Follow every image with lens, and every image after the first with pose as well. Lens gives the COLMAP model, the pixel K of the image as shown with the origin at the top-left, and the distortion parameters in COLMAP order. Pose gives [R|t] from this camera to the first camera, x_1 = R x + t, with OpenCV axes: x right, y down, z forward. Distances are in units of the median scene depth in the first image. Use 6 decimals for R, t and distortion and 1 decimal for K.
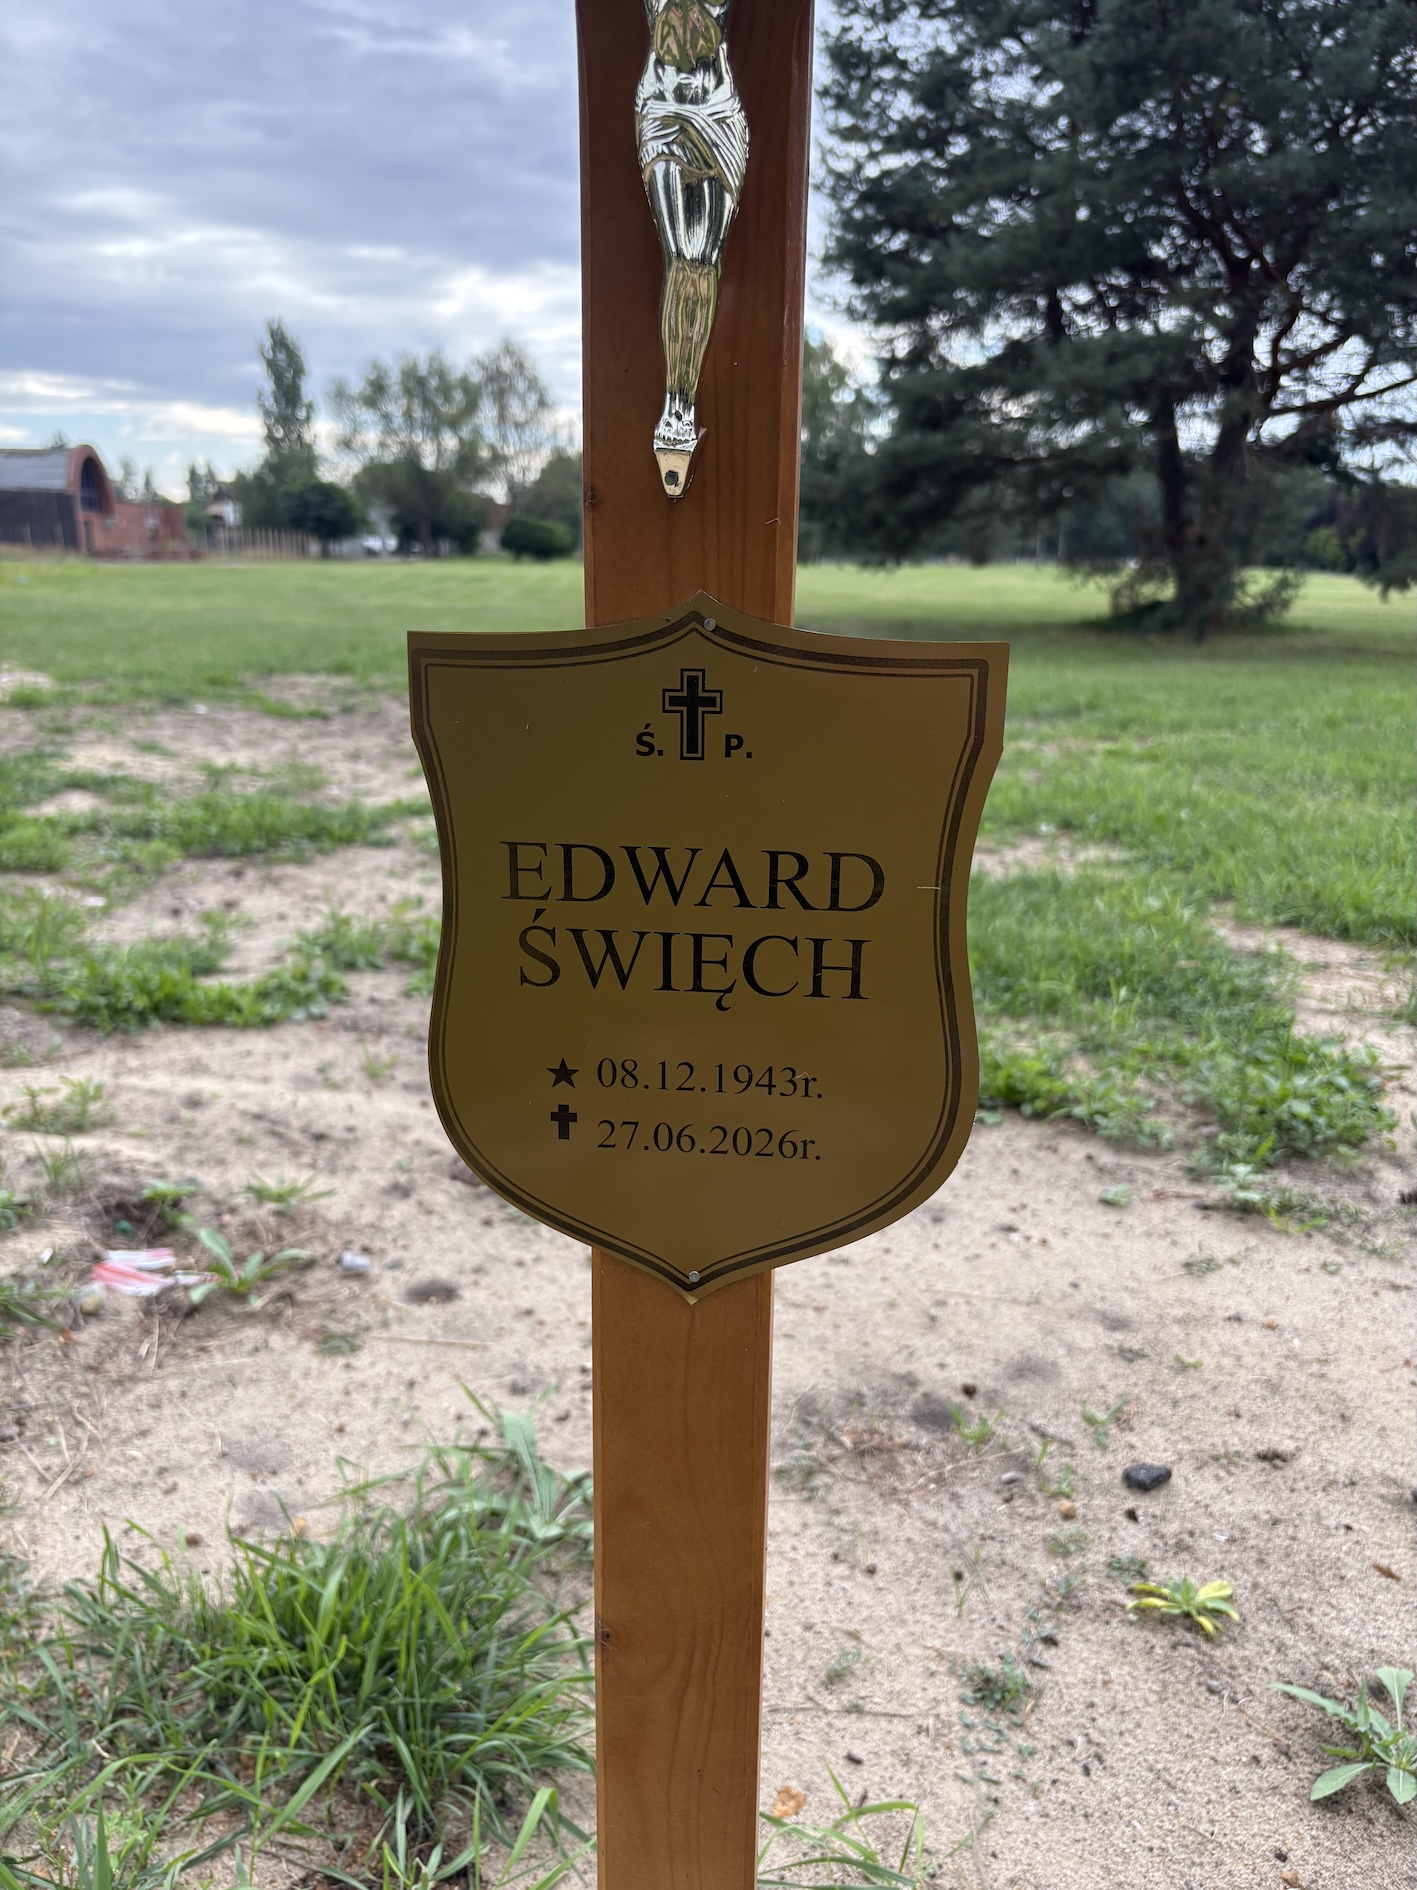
lens RADIAL K [[1502.2, 0, 696.9], [0, 1502.2, 879.9], [0, 0, 1]] dist [-0.011696, -0.000740]
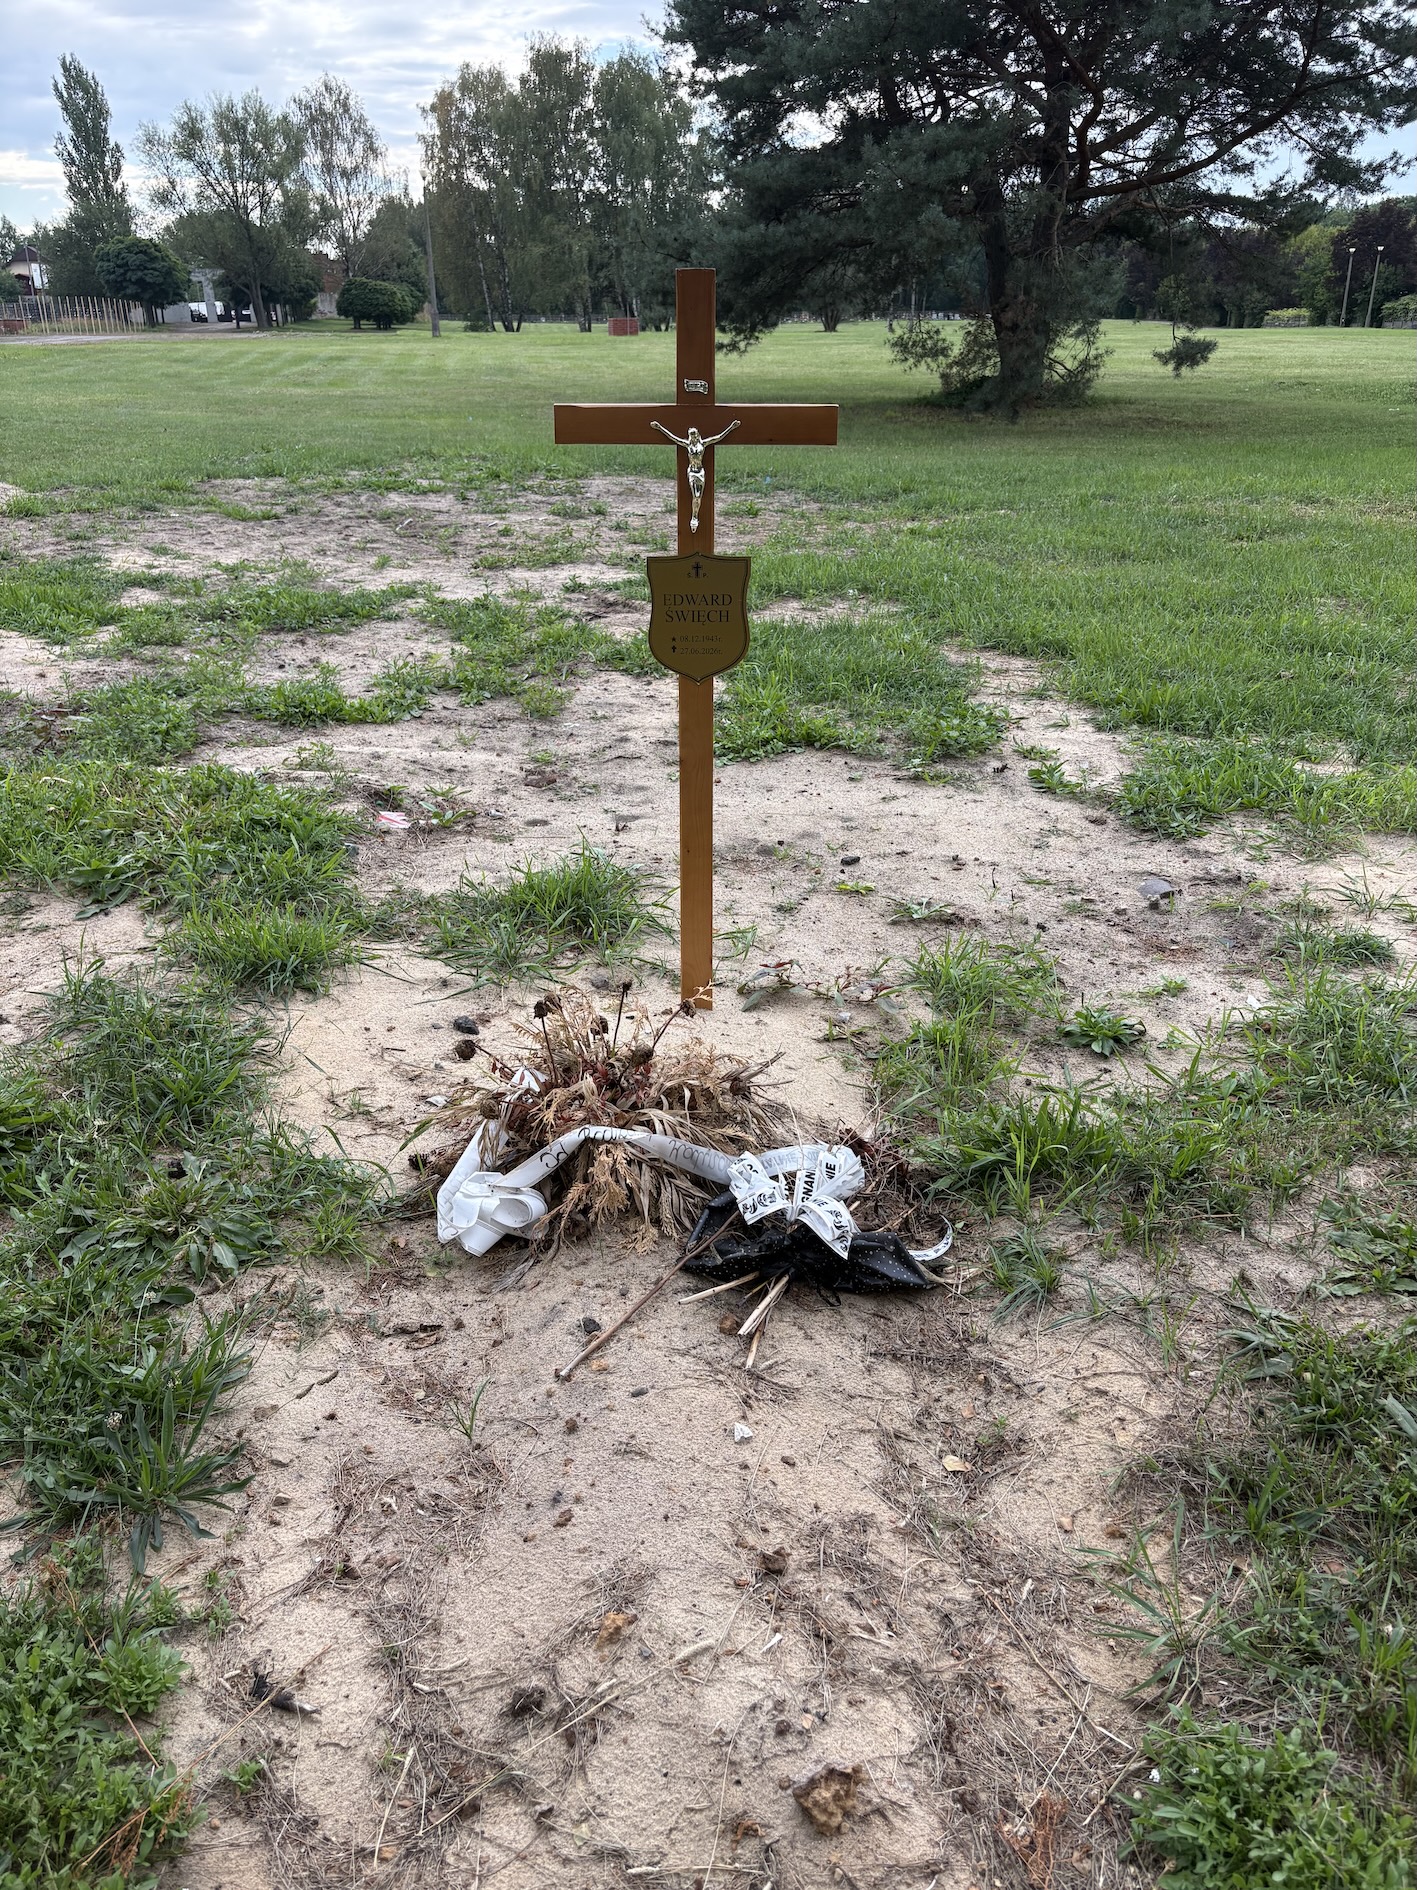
lens RADIAL K [[1469.8, 0, 708.5], [0, 1469.8, 945.0], [0, 0, 1]] dist [0.048795, -0.075376]
pose [[0.994478, -0.055202, 0.089256, -0.015276], [0.037083, 0.980457, 0.193206, 0.005897], [-0.098177, -0.188829, 0.977090, -0.135037]]
